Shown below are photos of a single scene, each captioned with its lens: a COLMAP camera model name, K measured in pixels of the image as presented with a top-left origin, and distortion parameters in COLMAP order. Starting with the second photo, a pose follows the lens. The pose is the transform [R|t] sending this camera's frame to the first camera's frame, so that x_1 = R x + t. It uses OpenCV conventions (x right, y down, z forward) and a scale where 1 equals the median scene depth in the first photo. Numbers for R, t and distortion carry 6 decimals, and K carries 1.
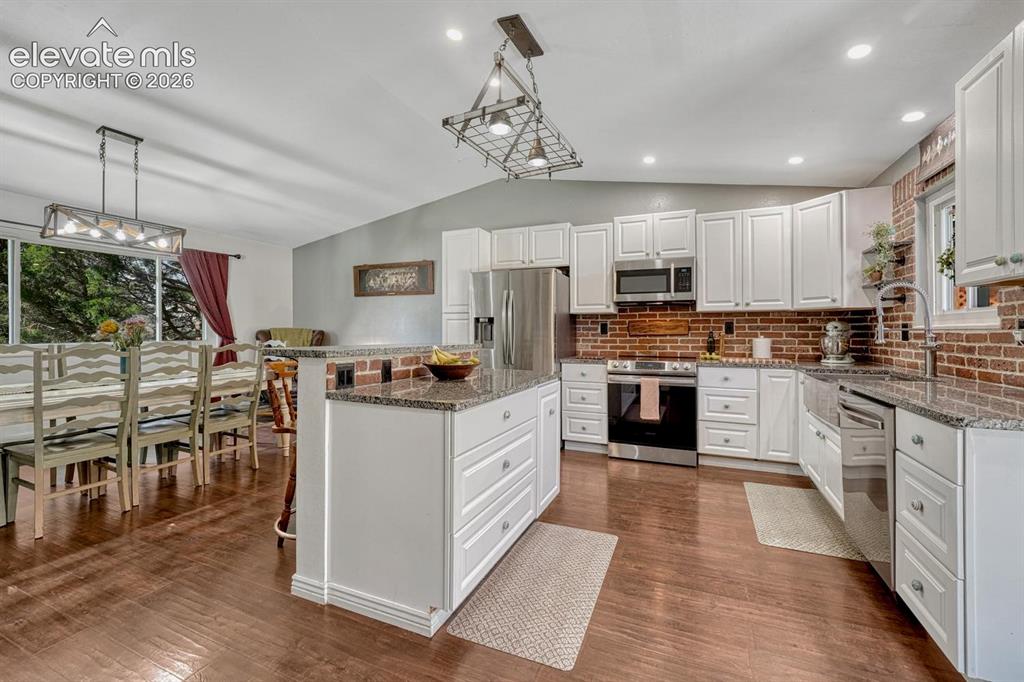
lens RADIAL K [[431.5, 0, 511.0], [0, 431.5, 334.0], [0, 0, 1]] dist [-0.013506, -0.000075]
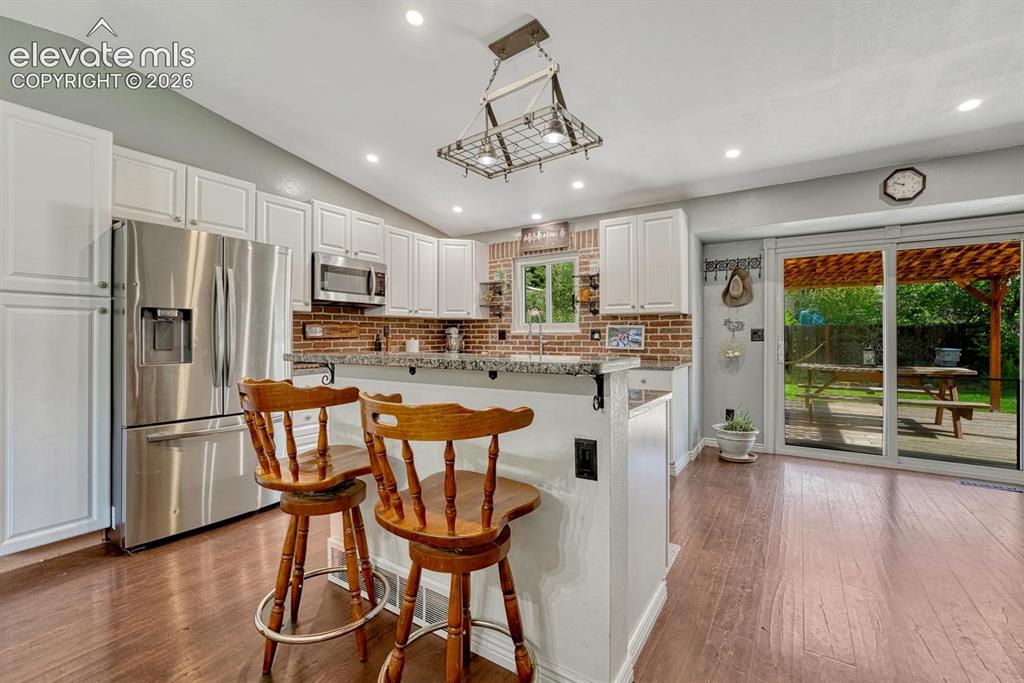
lens RADIAL K [[431.5, 0, 511.0], [0, 431.5, 334.5], [0, 0, 1]] dist [-0.013506, -0.000075]
pose [[0.169399, 0.000352, 0.985548, -0.546194], [0.003752, 0.999992, -0.001002, -0.003093], [-0.985540, 0.003867, 0.169396, 0.491430]]
